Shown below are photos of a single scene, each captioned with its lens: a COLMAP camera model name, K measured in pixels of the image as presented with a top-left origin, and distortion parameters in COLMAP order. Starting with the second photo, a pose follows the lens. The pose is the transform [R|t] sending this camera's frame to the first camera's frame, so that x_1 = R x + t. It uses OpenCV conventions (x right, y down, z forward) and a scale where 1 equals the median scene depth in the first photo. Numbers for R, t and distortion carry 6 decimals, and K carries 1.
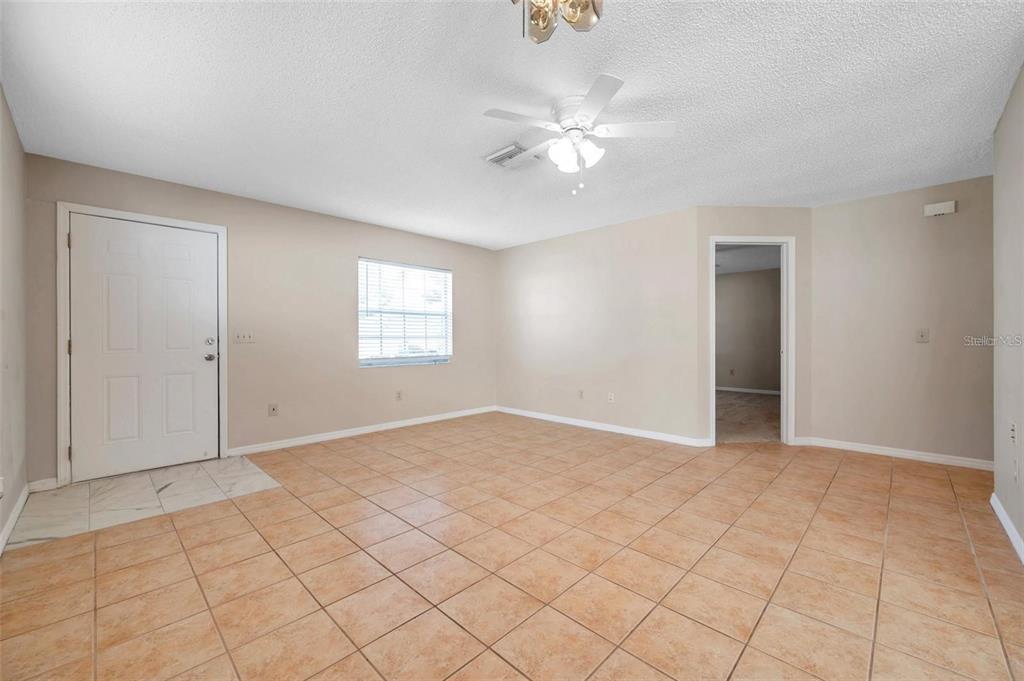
lens RADIAL K [[404.7, 0, 513.4], [0, 404.7, 338.3], [0, 0, 1]] dist [0.000524, 0.000186]
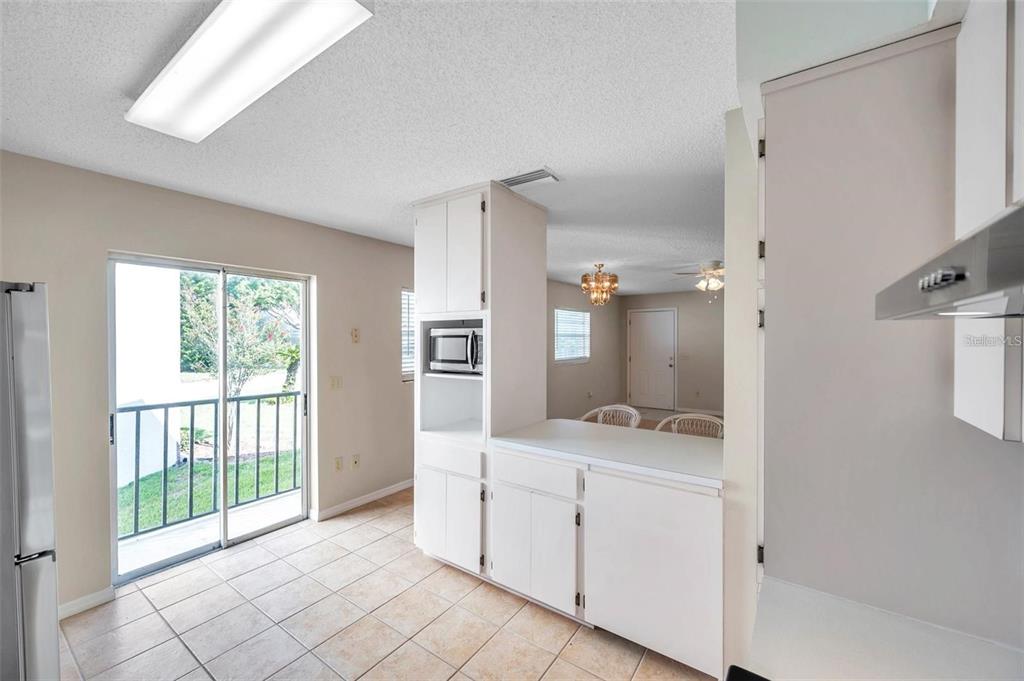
lens RADIAL K [[404.7, 0, 513.4], [0, 404.7, 338.3], [0, 0, 1]] dist [0.000524, 0.000186]
pose [[0.153114, 0.001912, -0.988207, 1.570422], [0.002000, 0.999995, 0.002245, -0.130573], [0.988207, -0.002320, 0.153109, -0.262663]]
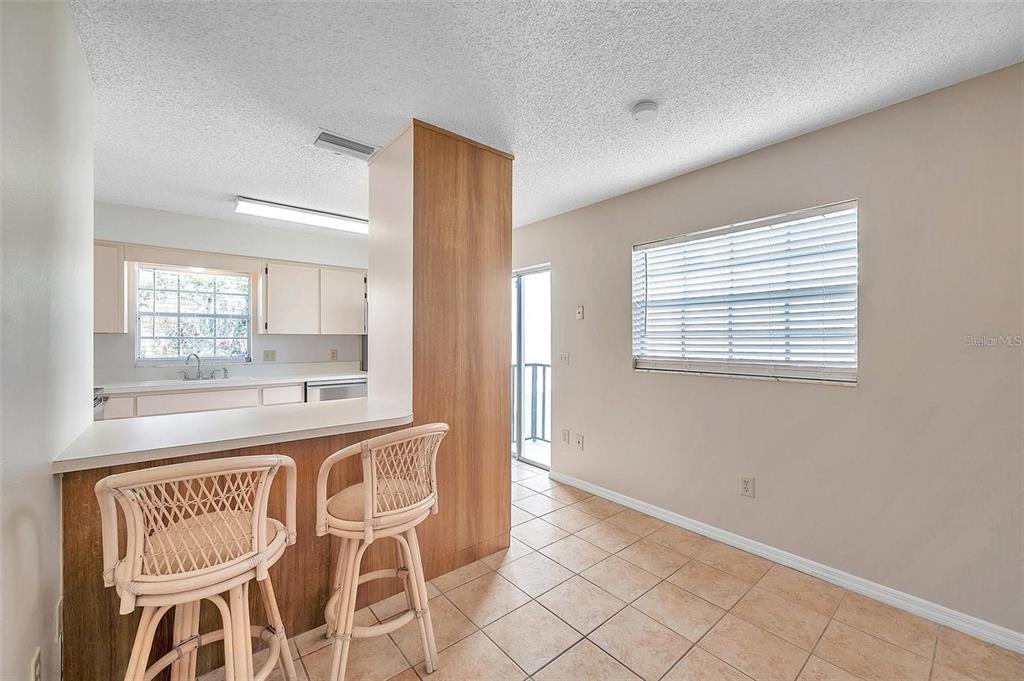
lens RADIAL K [[404.7, 0, 513.4], [0, 404.7, 338.3], [0, 0, 1]] dist [0.000524, 0.000186]
pose [[-0.994359, 0.003240, 0.106013, 0.449614], [0.002807, 0.999987, -0.004231, -0.061773], [-0.106026, -0.003910, -0.994356, 0.587322]]
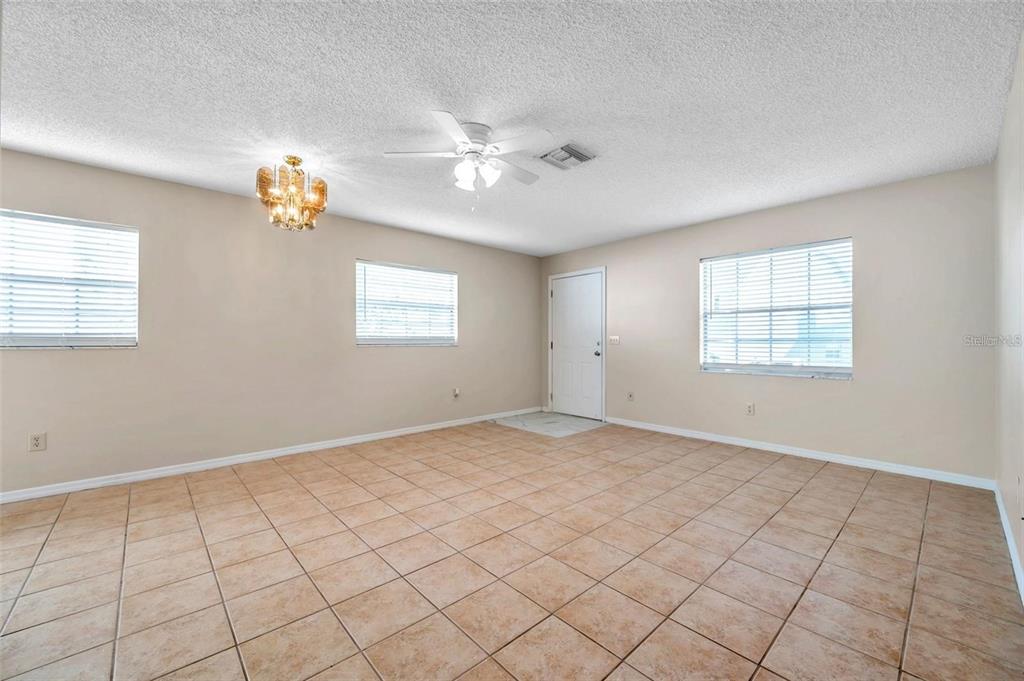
lens RADIAL K [[404.8, 0, 512.0], [0, 404.8, 340.5], [0, 0, 1]] dist [-0.000358, -0.000173]
pose [[-0.060905, 0.000701, -0.998143, 0.923598], [0.000279, 1.000000, 0.000685, -0.004810], [0.998144, -0.000237, -0.060905, 0.876639]]
